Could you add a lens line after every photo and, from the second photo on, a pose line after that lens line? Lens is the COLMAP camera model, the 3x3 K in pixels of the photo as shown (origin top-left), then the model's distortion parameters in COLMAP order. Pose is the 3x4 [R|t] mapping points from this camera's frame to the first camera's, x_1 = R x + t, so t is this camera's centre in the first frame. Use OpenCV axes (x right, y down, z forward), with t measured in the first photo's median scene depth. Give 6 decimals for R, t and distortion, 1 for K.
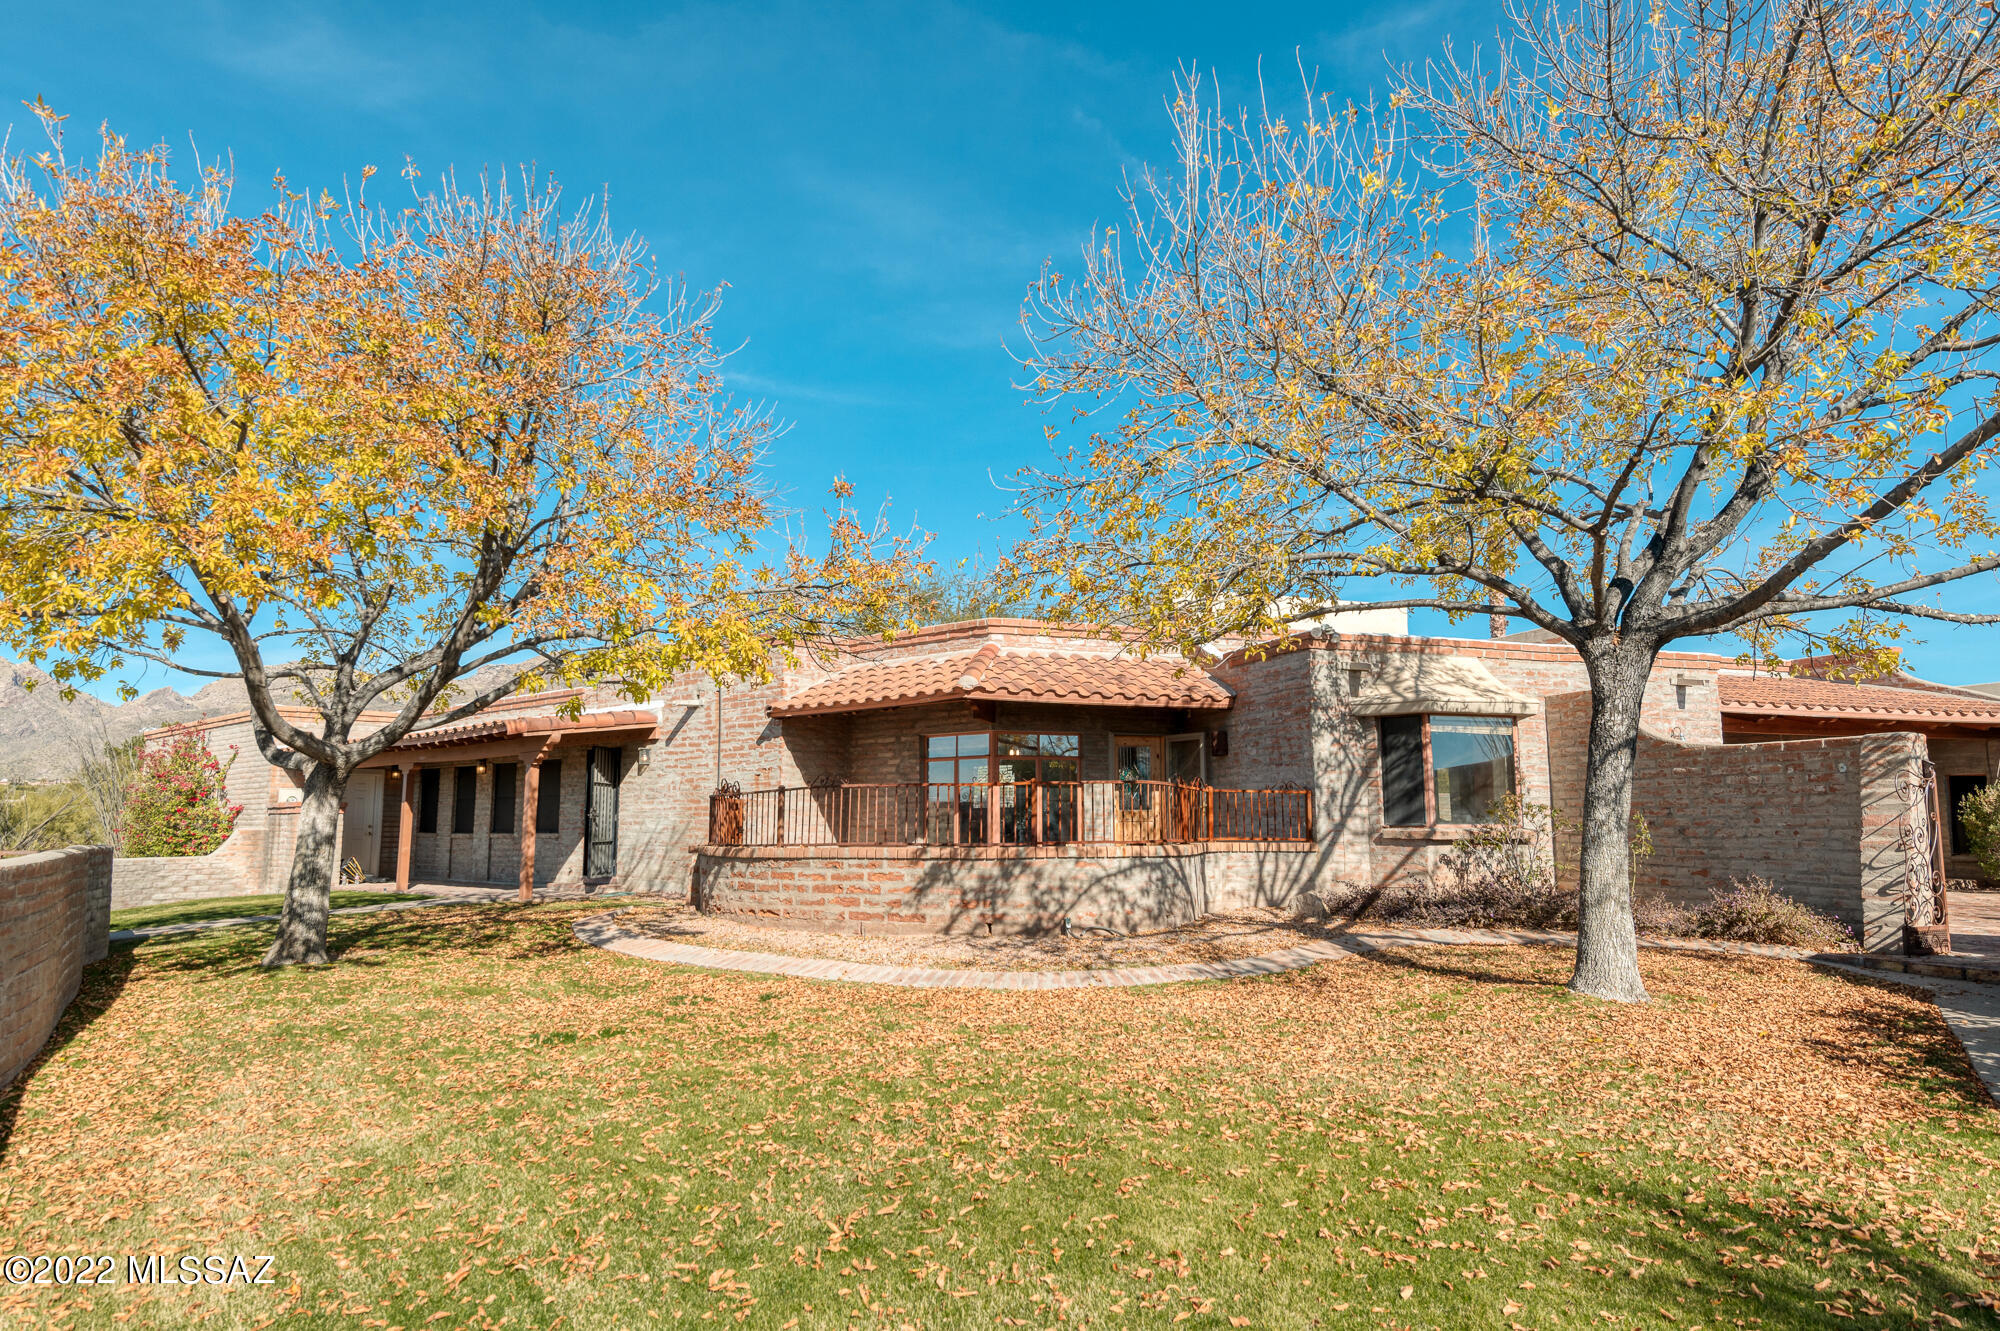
lens RADIAL K [[1275.4, 0, 1000.4], [0, 1275.4, 665.0], [0, 0, 1]] dist [-0.029787, -0.001266]
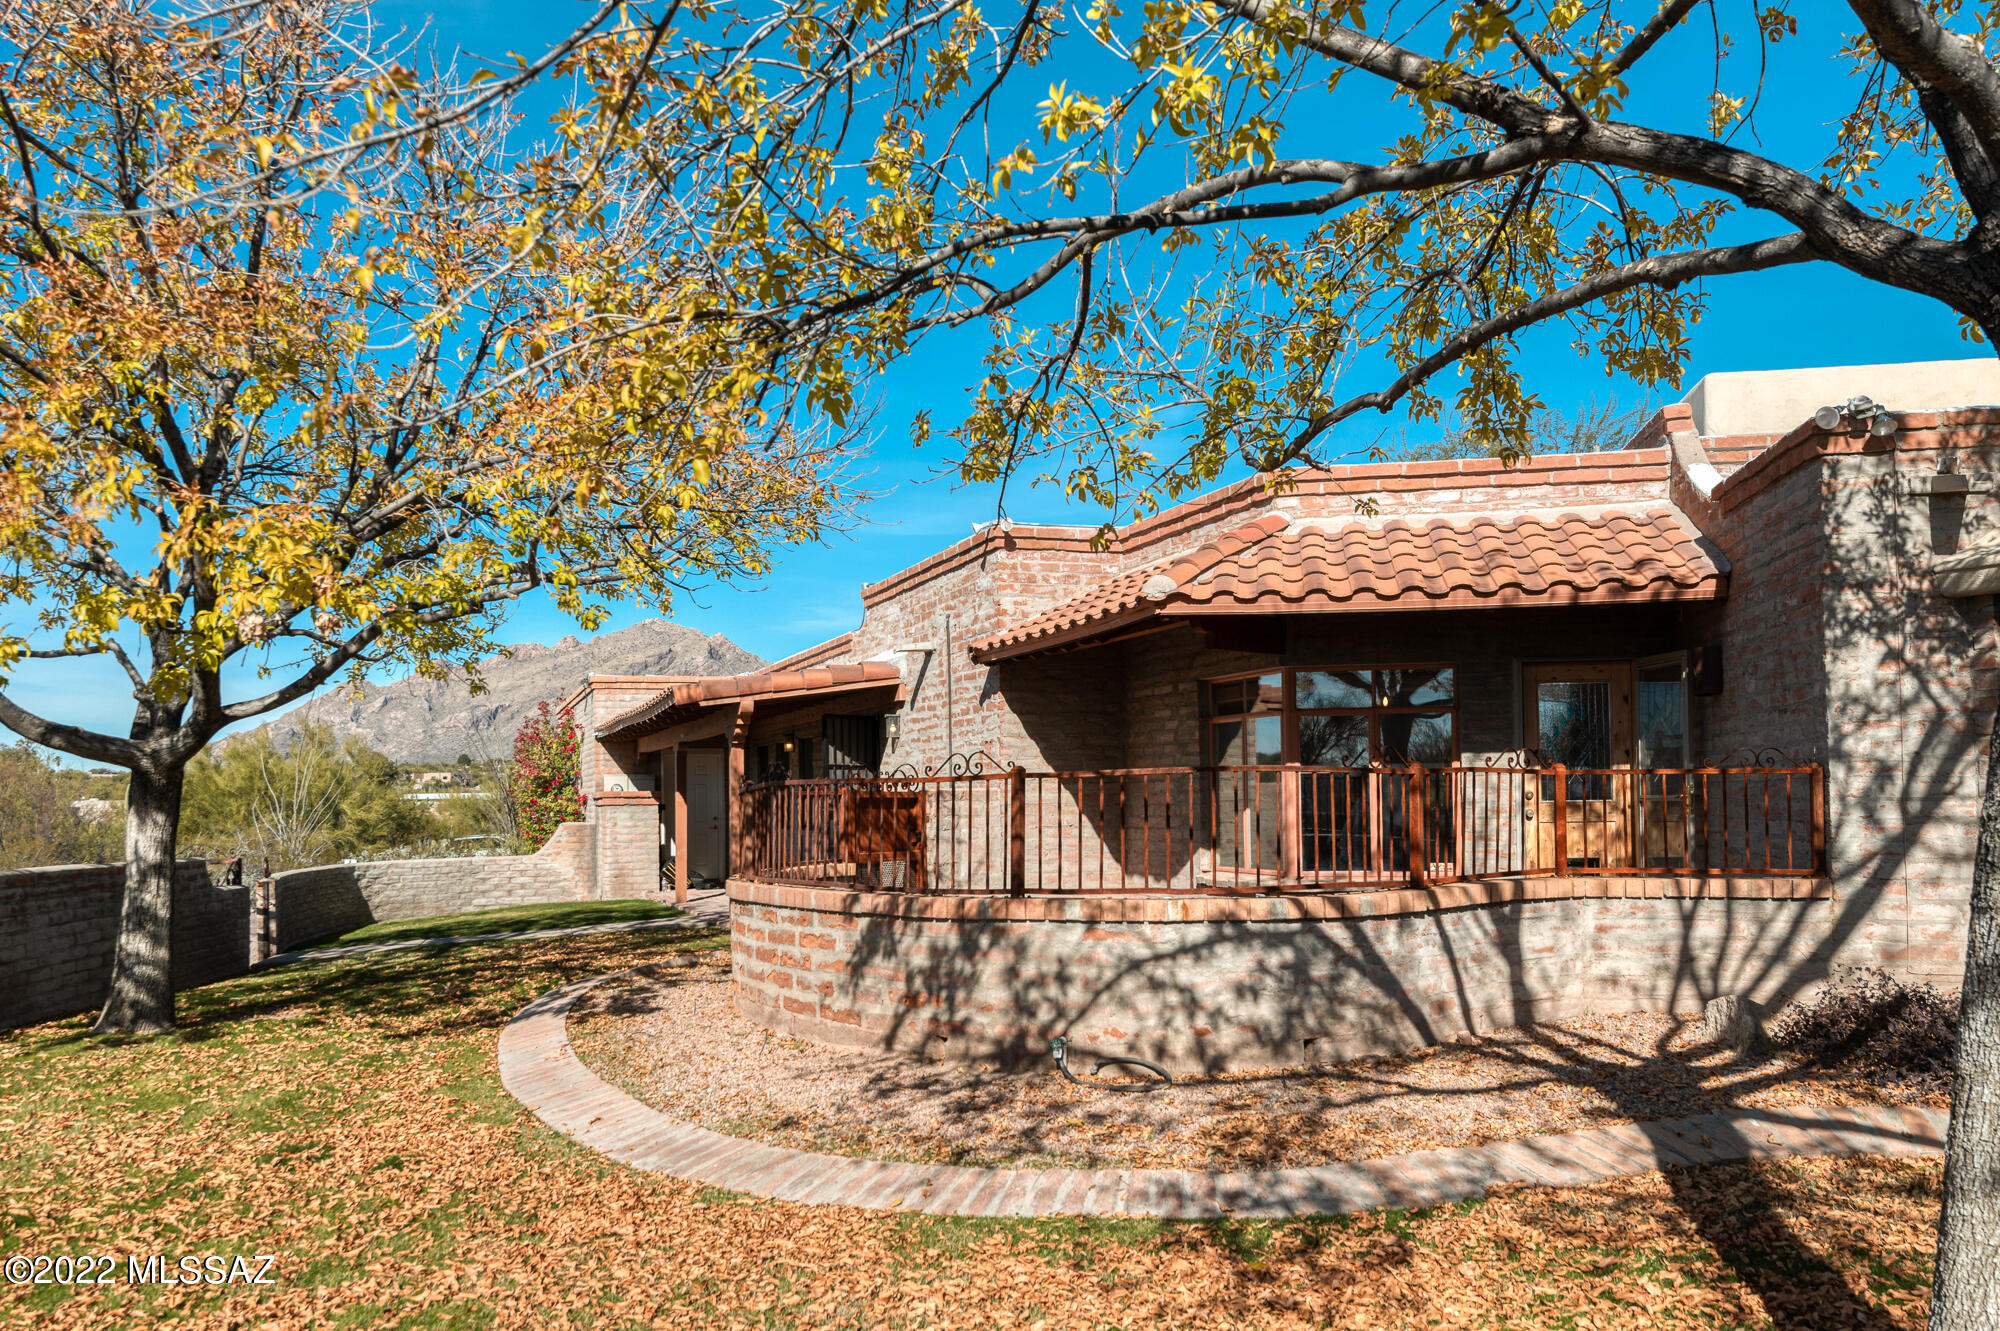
lens RADIAL K [[1575.9, 0, 989.5], [0, 1575.9, 752.1], [0, 0, 1]] dist [-0.007716, -0.004051]
pose [[0.851551, -0.022809, -0.523776, 0.291981], [0.077415, 0.993572, 0.082594, 0.023760], [0.518525, -0.110881, 0.847843, 0.368758]]
